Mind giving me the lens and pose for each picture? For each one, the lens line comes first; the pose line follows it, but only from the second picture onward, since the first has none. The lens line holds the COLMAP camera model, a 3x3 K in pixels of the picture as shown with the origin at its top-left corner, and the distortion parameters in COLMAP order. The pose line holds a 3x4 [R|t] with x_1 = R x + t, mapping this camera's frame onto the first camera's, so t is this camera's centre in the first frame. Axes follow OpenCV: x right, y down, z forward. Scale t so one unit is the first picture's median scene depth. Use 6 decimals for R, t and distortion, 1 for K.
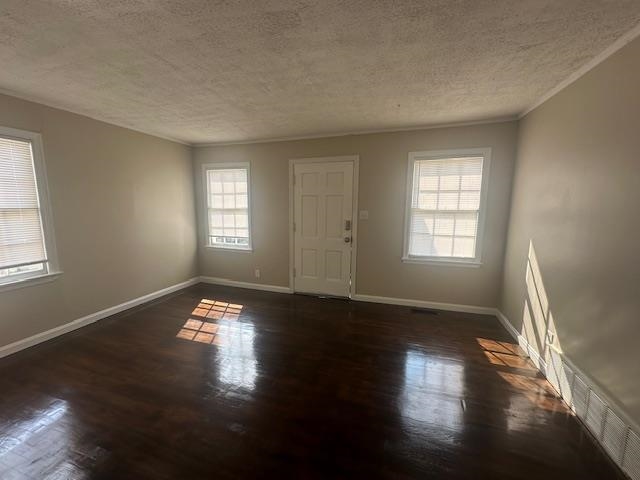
lens RADIAL K [[253.1, 0, 315.8], [0, 253.1, 238.0], [0, 0, 1]] dist [0.001922, -0.000292]
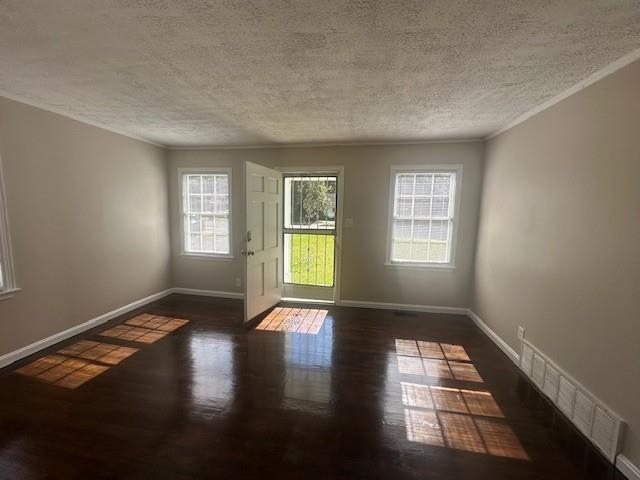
lens RADIAL K [[253.1, 0, 315.8], [0, 253.1, 238.0], [0, 0, 1]] dist [0.001922, -0.000292]
pose [[0.989678, -0.002748, 0.143285, -0.154107], [0.005578, 0.999797, -0.019355, -0.017469], [-0.143203, 0.019954, 0.989492, -0.010764]]
